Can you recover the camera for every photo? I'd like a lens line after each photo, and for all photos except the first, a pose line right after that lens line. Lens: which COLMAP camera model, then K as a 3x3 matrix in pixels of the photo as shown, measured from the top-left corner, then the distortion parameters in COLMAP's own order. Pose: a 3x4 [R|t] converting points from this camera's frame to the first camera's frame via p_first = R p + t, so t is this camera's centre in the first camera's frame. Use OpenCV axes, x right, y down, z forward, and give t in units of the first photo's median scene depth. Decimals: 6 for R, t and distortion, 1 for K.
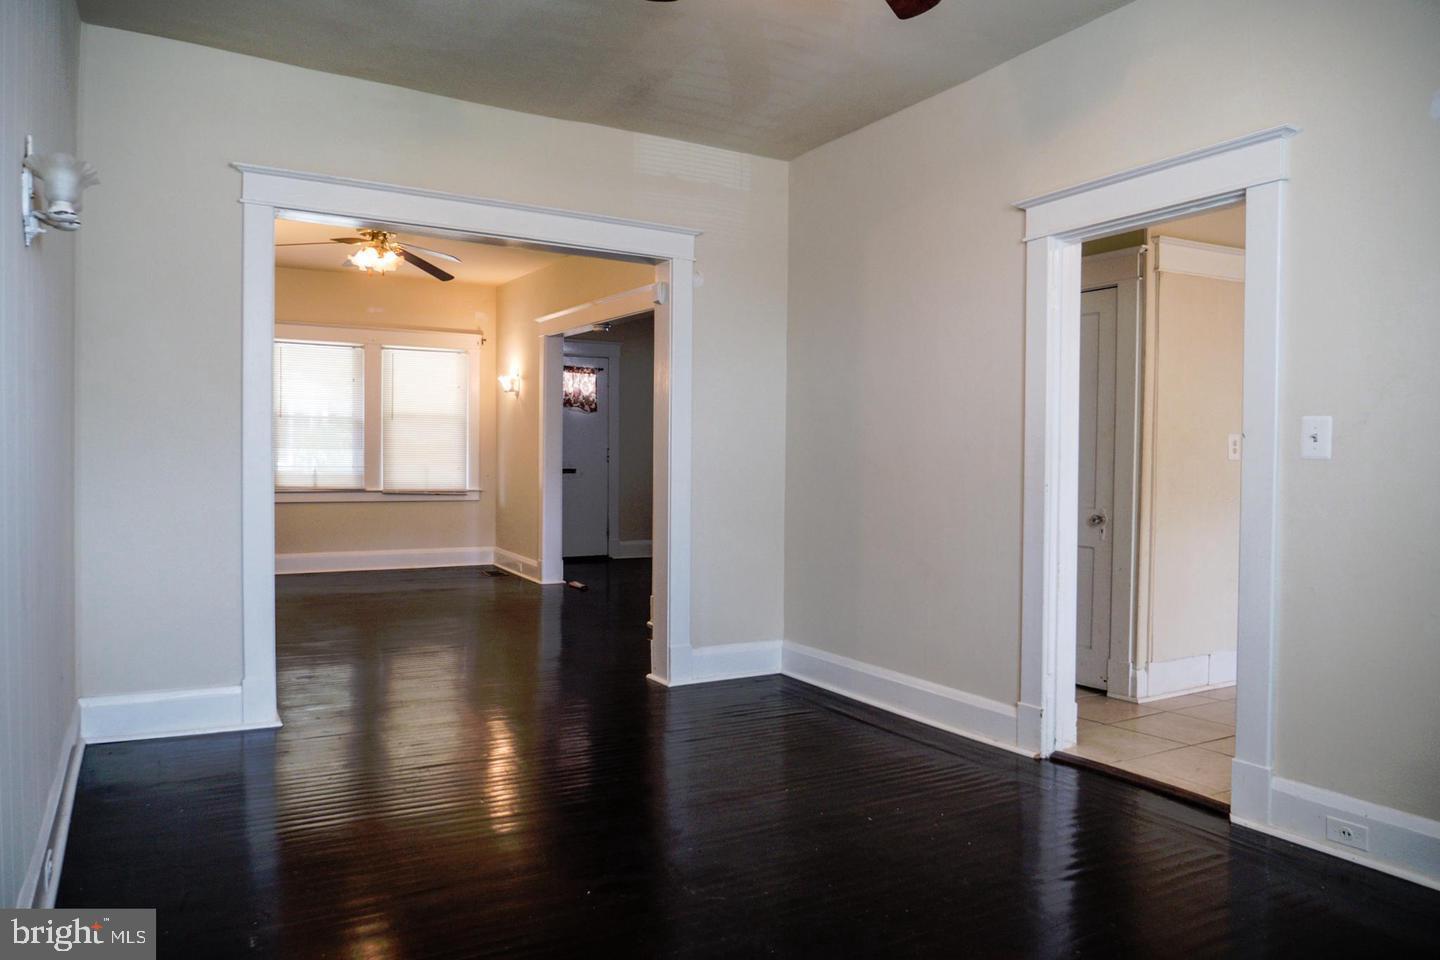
lens RADIAL K [[989.3, 0, 718.2], [0, 989.3, 475.5], [0, 0, 1]] dist [-0.012505, 0.008610]
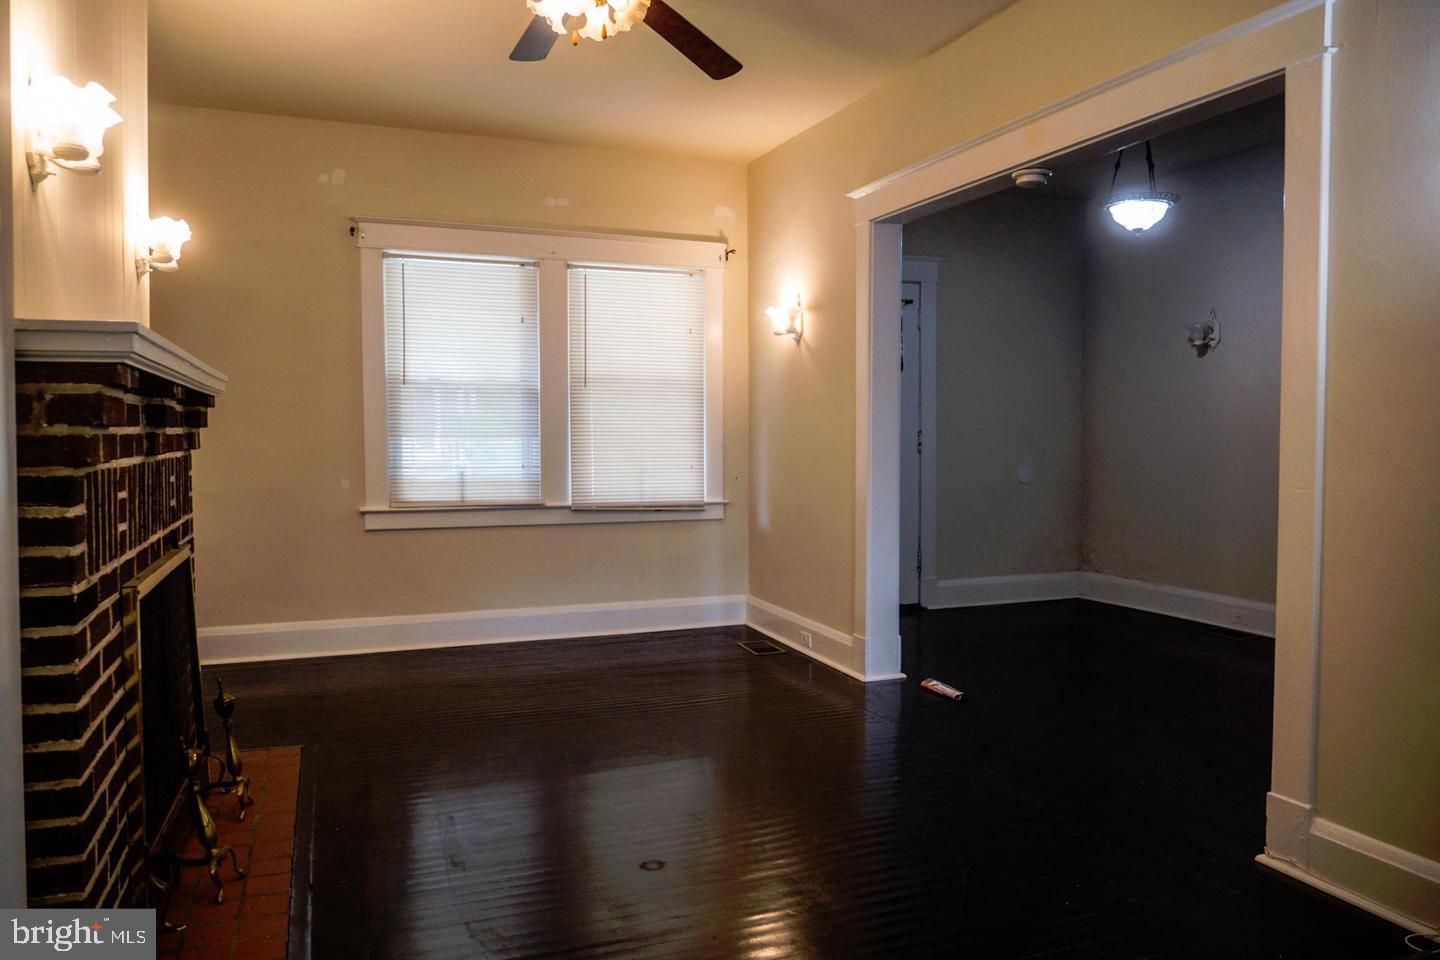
lens RADIAL K [[989.3, 0, 730.6], [0, 989.3, 473.4], [0, 0, 1]] dist [-0.012505, 0.008610]
pose [[0.992366, -0.007810, -0.123084, -0.170004], [0.009646, 0.999851, 0.014322, -0.011982], [0.122954, -0.015400, 0.992293, 0.418118]]
